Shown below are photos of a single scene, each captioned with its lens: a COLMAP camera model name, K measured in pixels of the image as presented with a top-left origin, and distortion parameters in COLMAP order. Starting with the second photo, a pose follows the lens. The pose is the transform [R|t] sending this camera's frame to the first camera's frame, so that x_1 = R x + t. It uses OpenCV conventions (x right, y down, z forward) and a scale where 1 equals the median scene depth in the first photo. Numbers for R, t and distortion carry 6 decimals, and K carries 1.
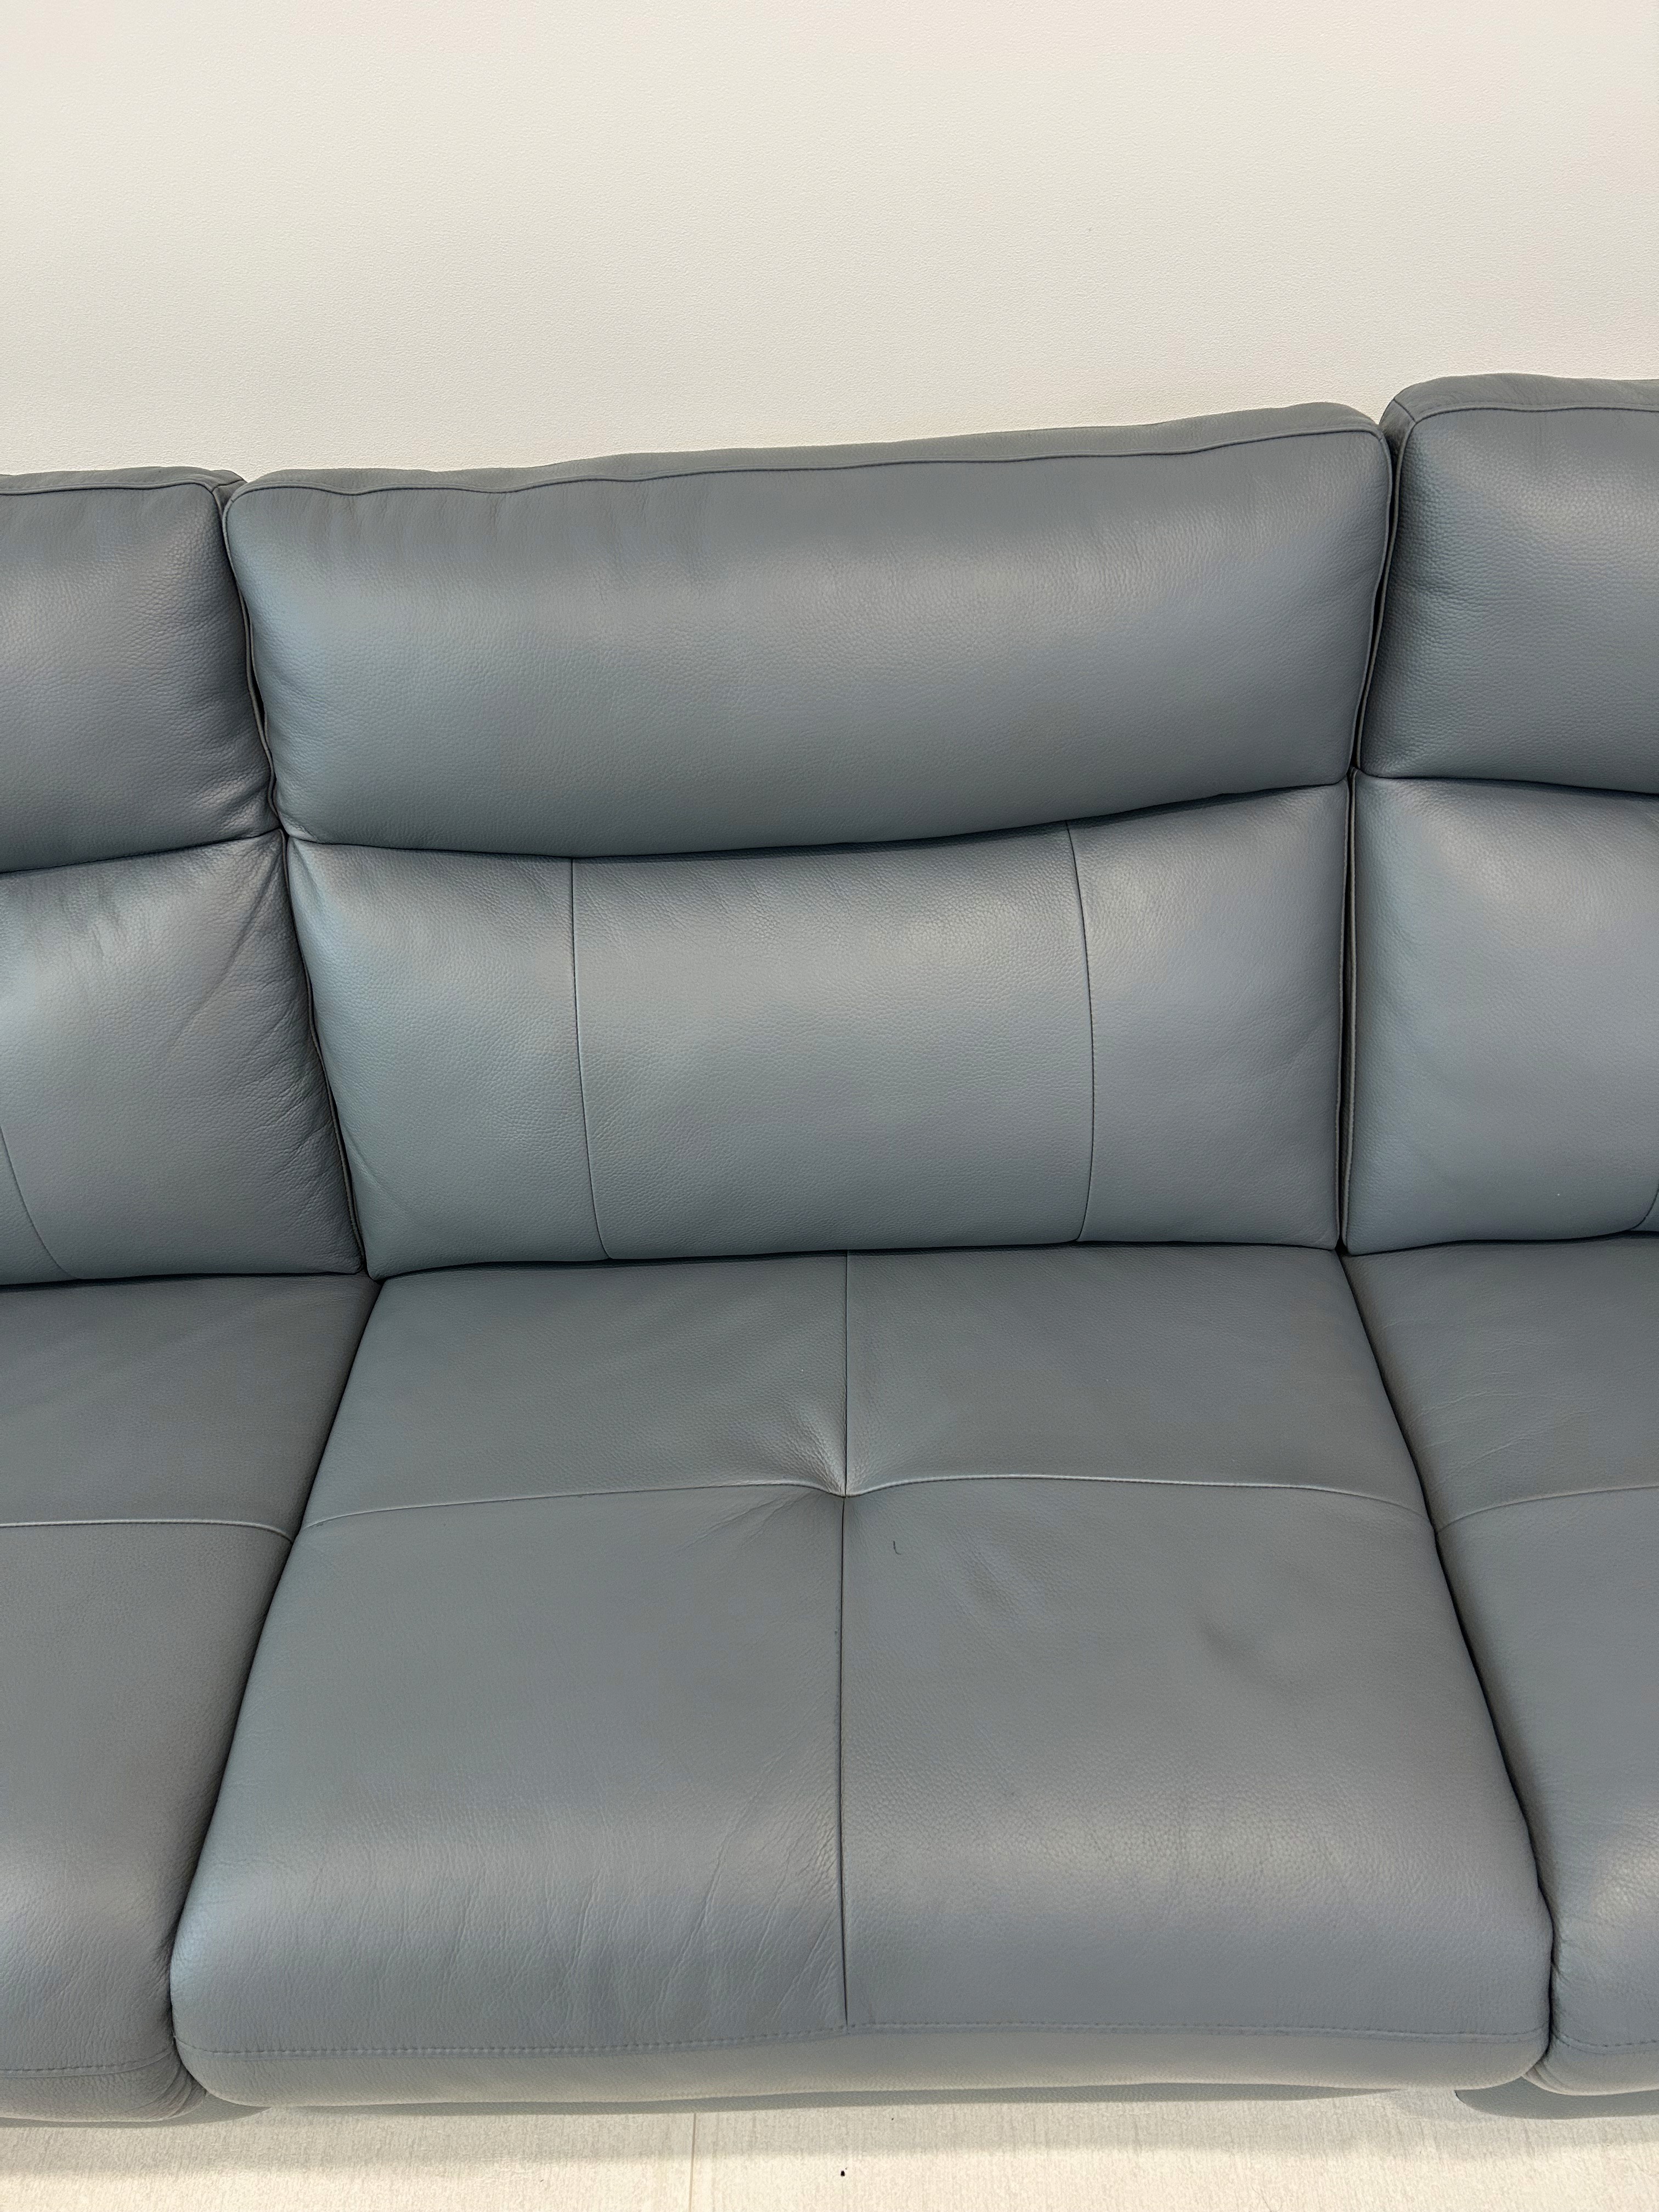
lens RADIAL K [[1652.7, 0, 823.5], [0, 1652.7, 1108.9], [0, 0, 1]] dist [0.062206, -0.060391]
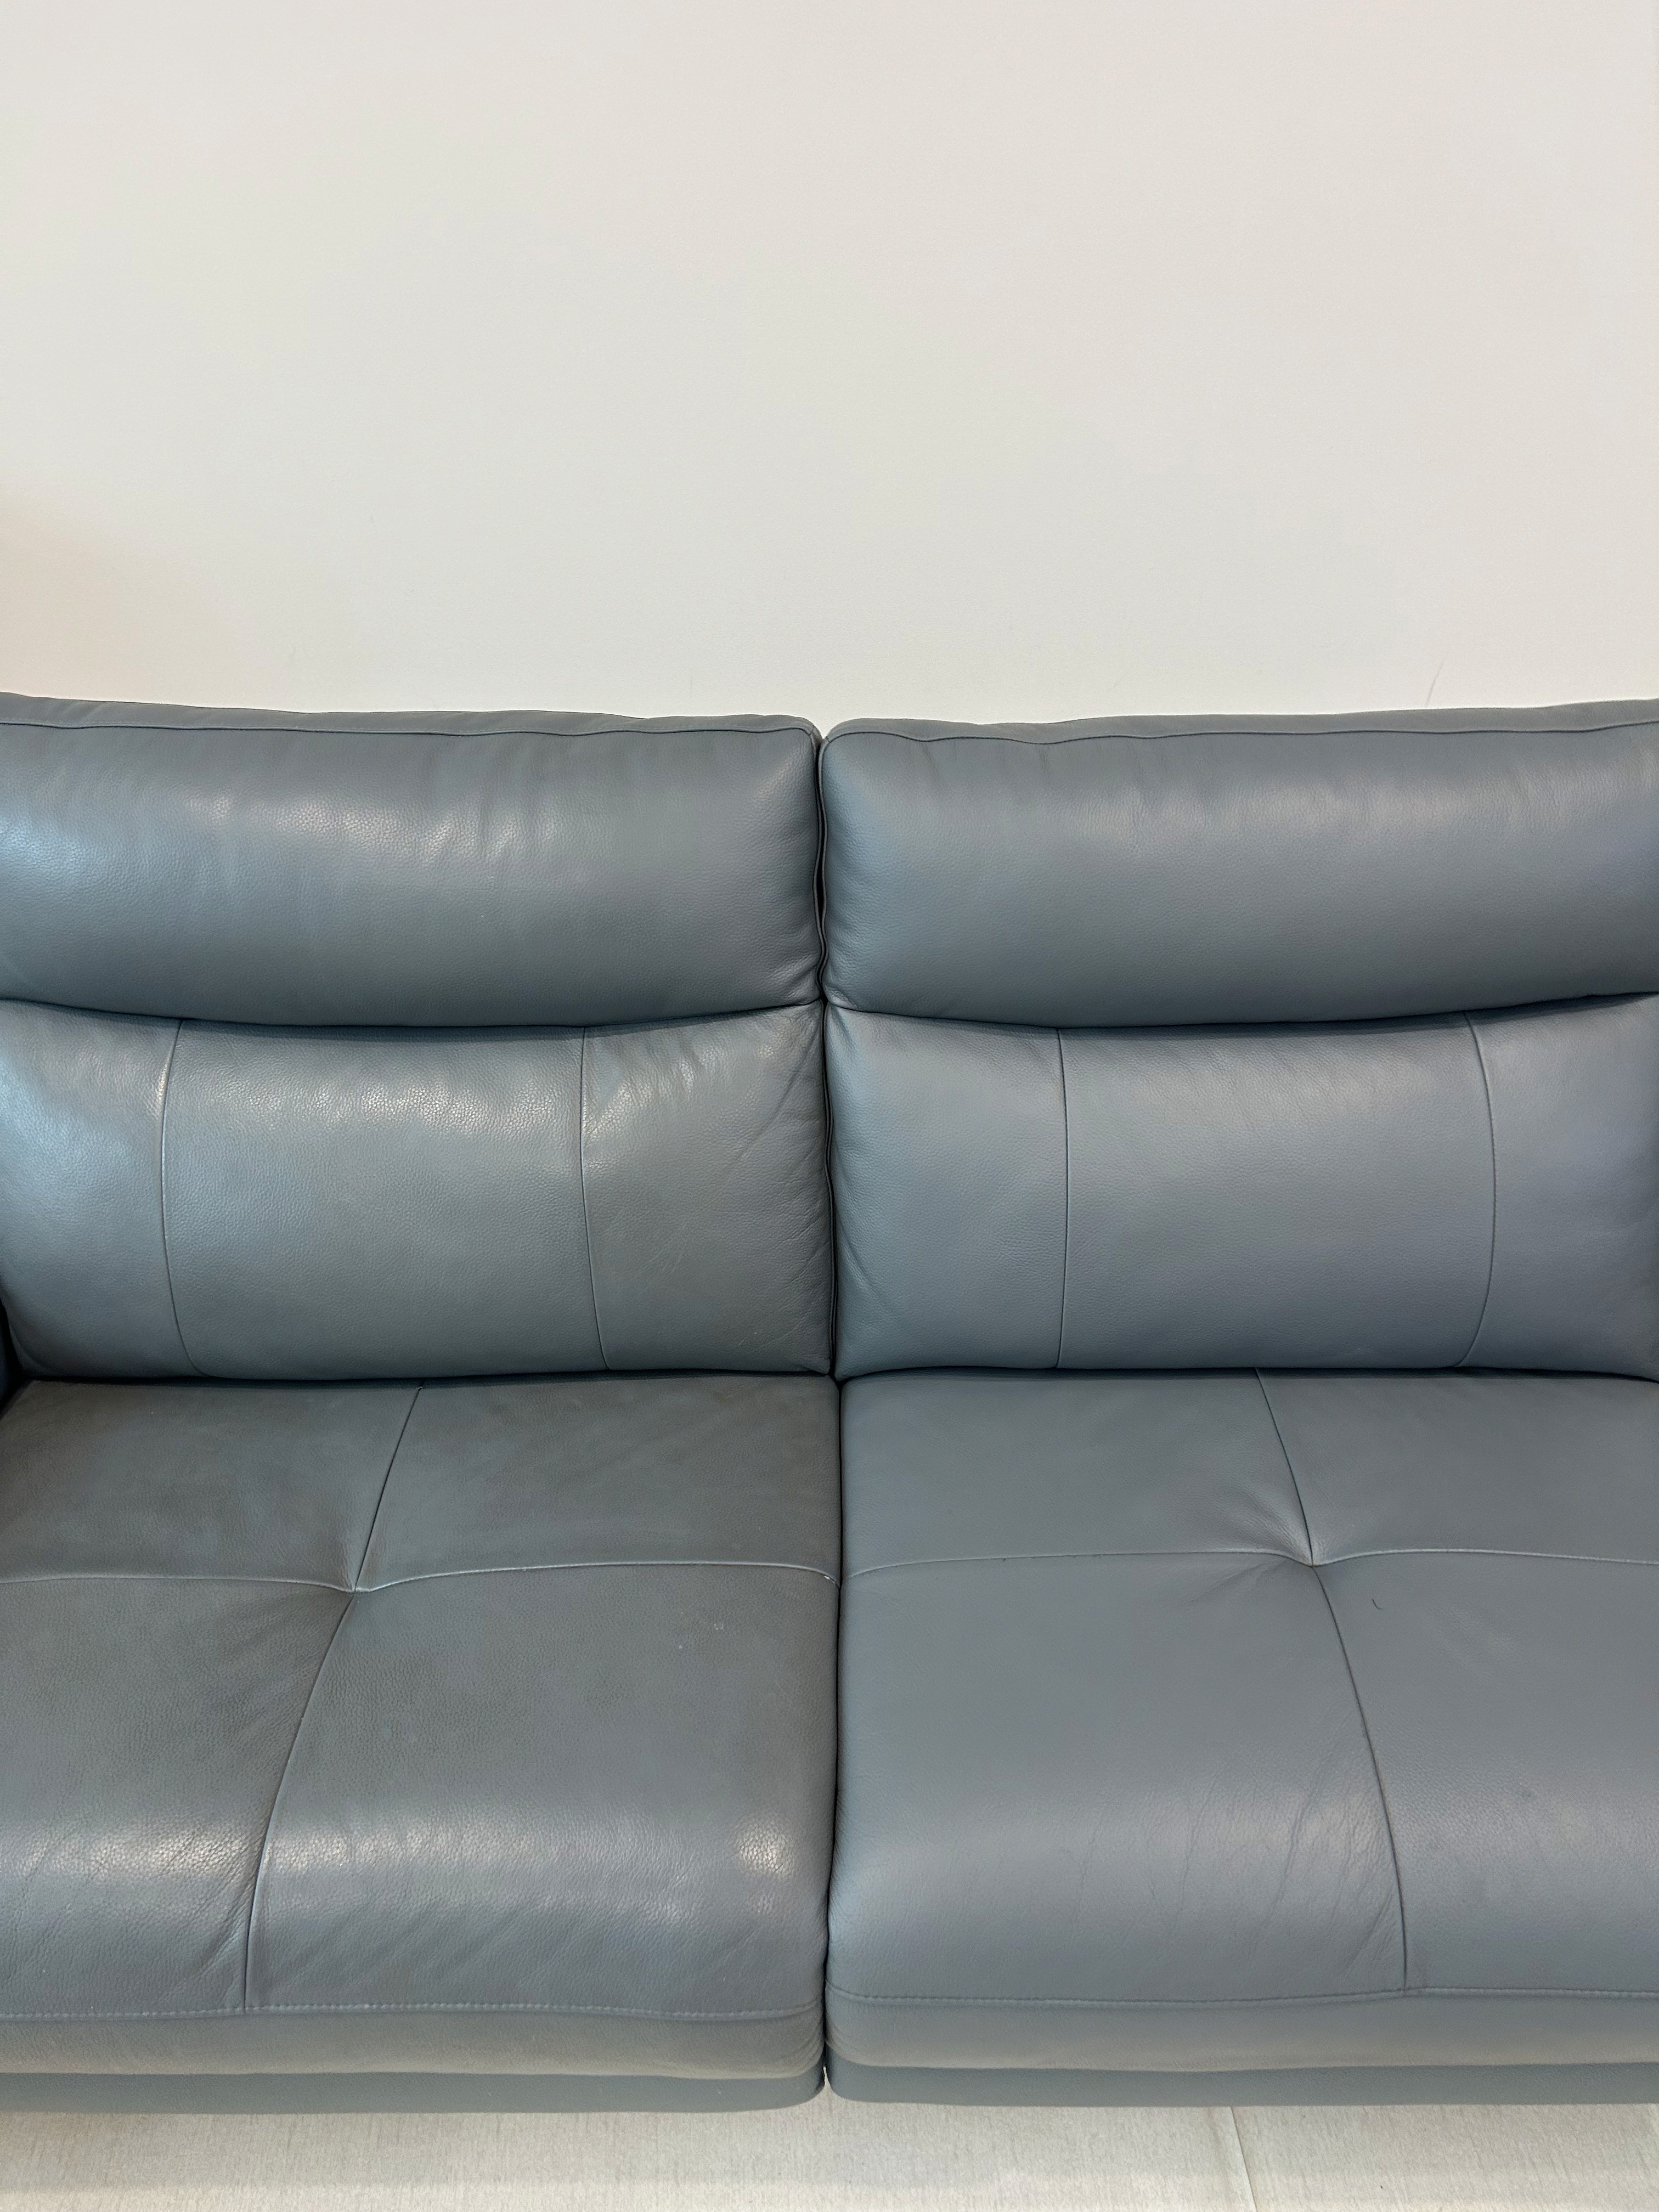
lens RADIAL K [[1652.7, 0, 853.7], [0, 1652.7, 1114.7], [0, 0, 1]] dist [0.062206, -0.060391]
pose [[0.999204, 0.030626, 0.025557, -0.334878], [-0.026938, 0.990627, -0.133910, 0.081498], [-0.029419, 0.133115, 0.990664, -0.206150]]
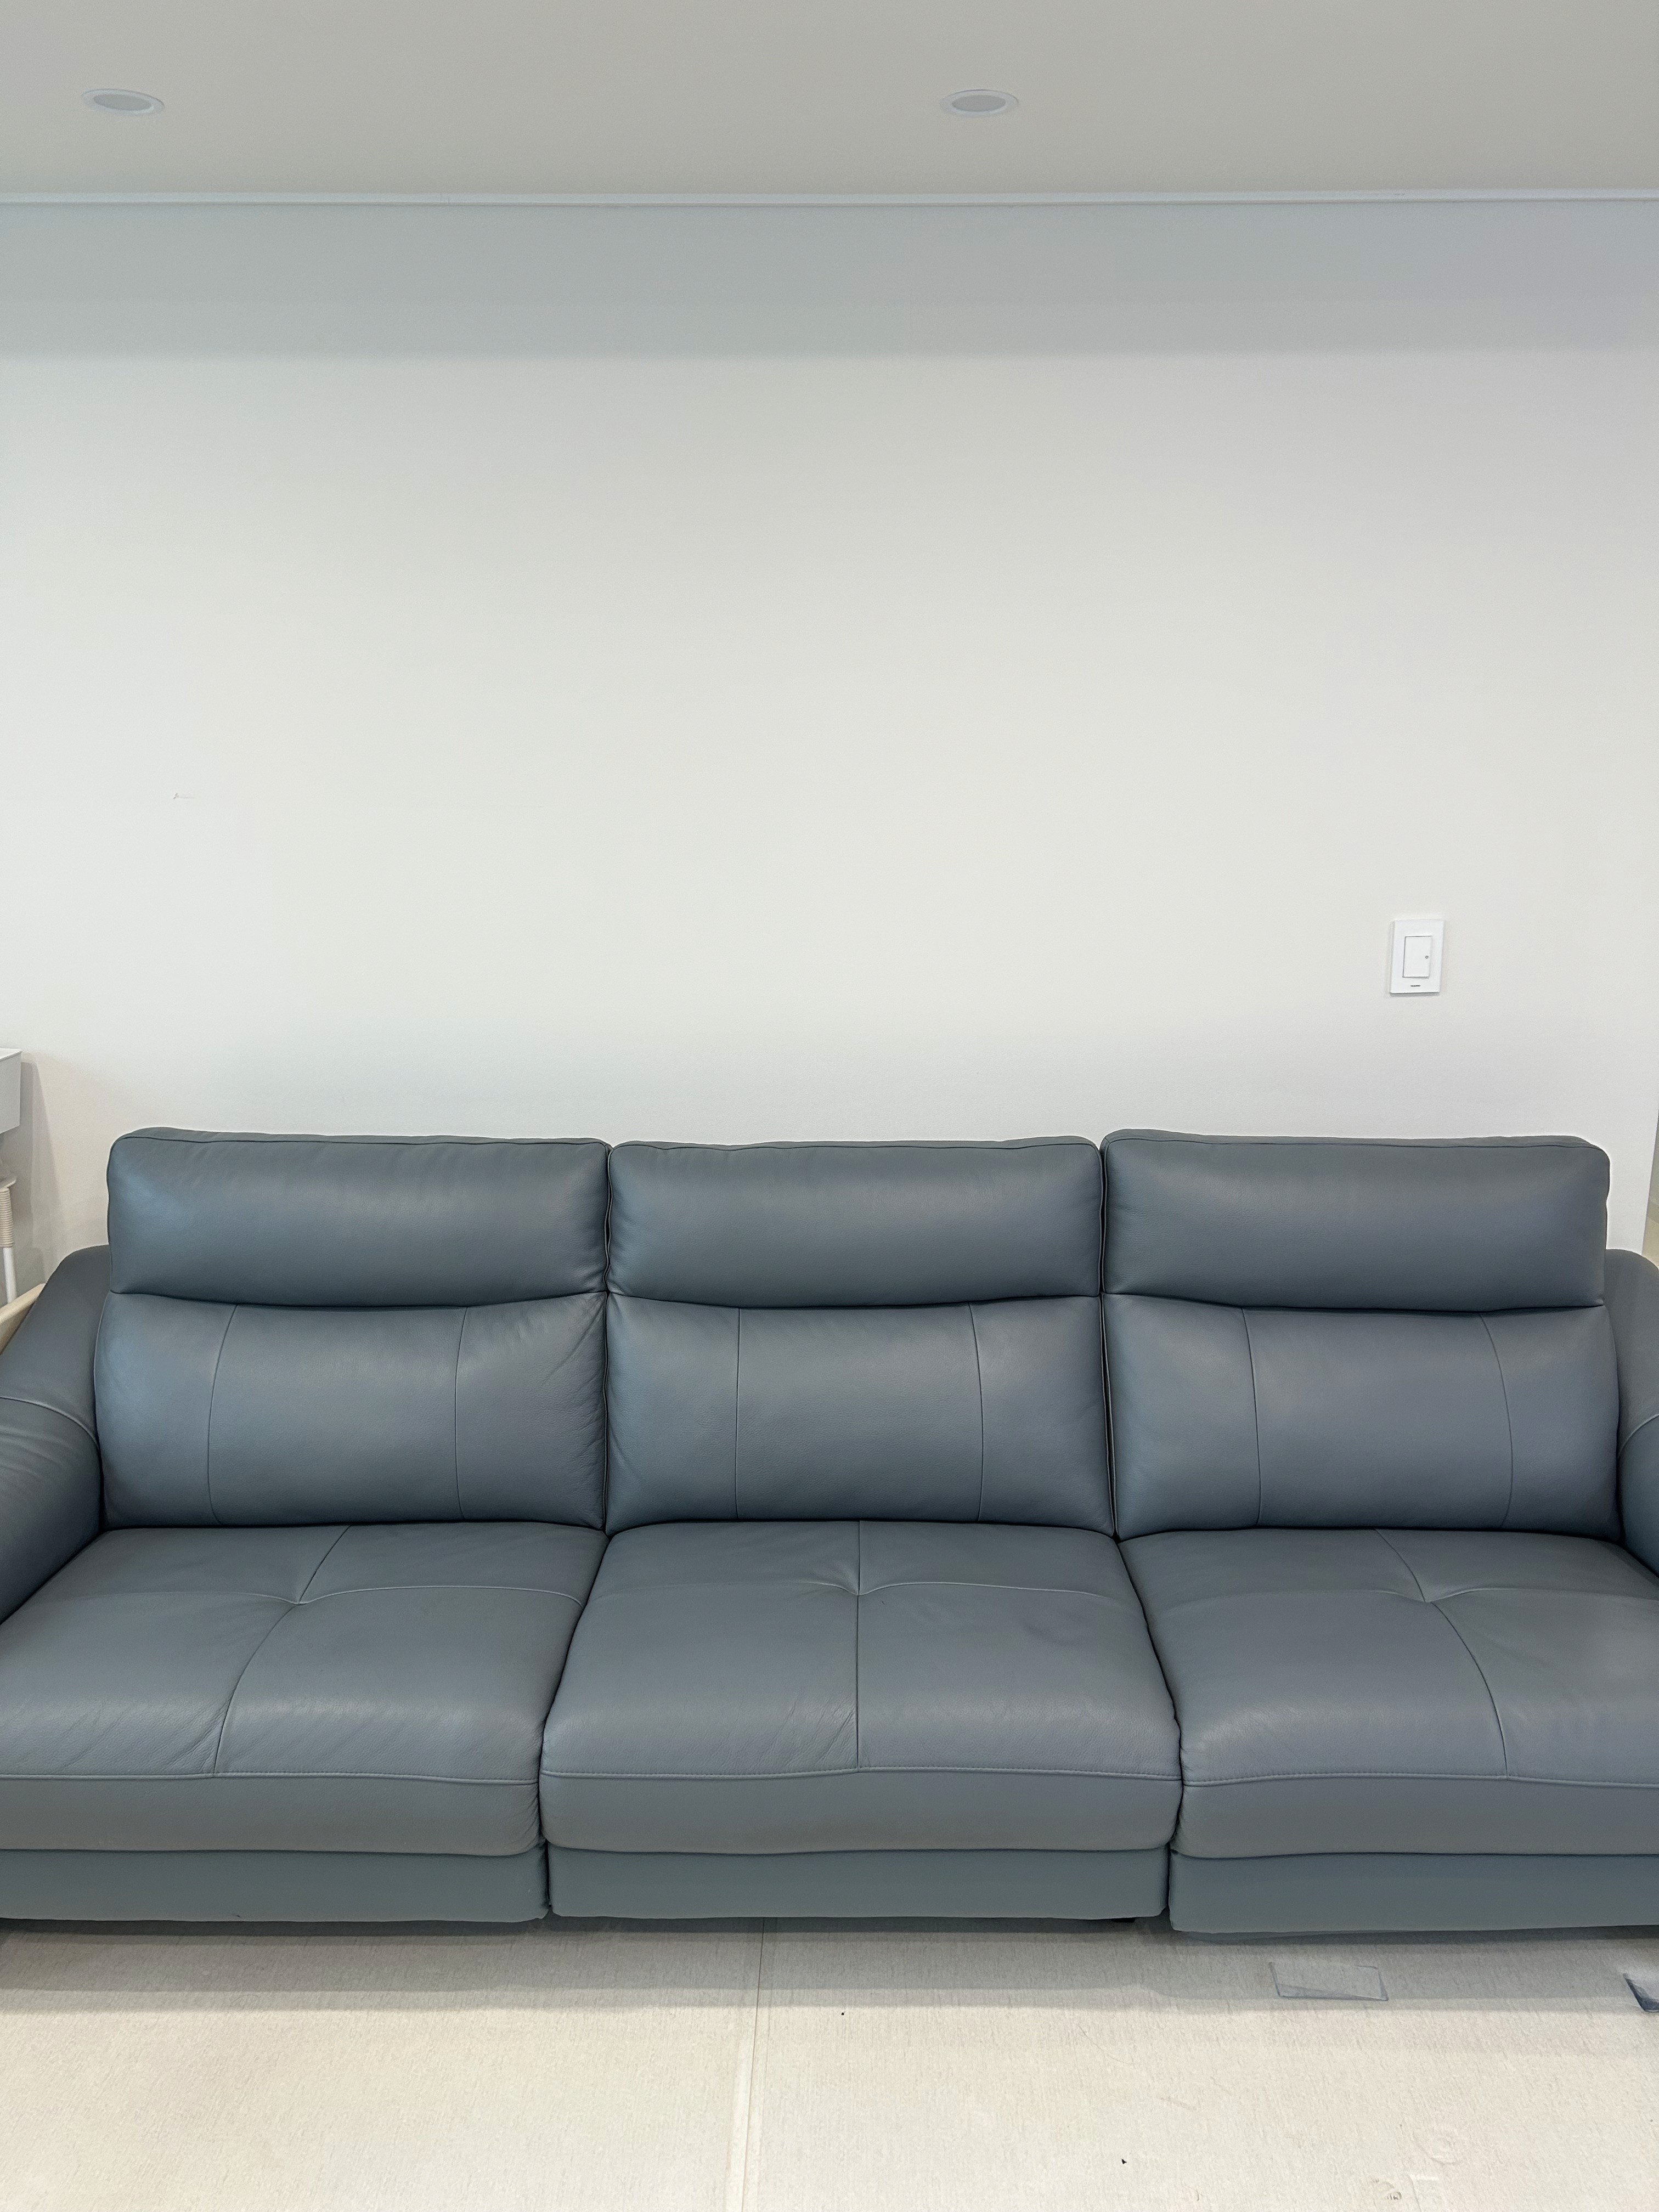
lens RADIAL K [[1652.7, 0, 823.4], [0, 1652.7, 1130.7], [0, 0, 1]] dist [0.062206, -0.060391]
pose [[0.998810, 0.048760, -0.000445, -0.053921], [-0.042859, 0.873488, -0.484956, 0.685519], [-0.023258, 0.484398, 0.874539, -0.995133]]
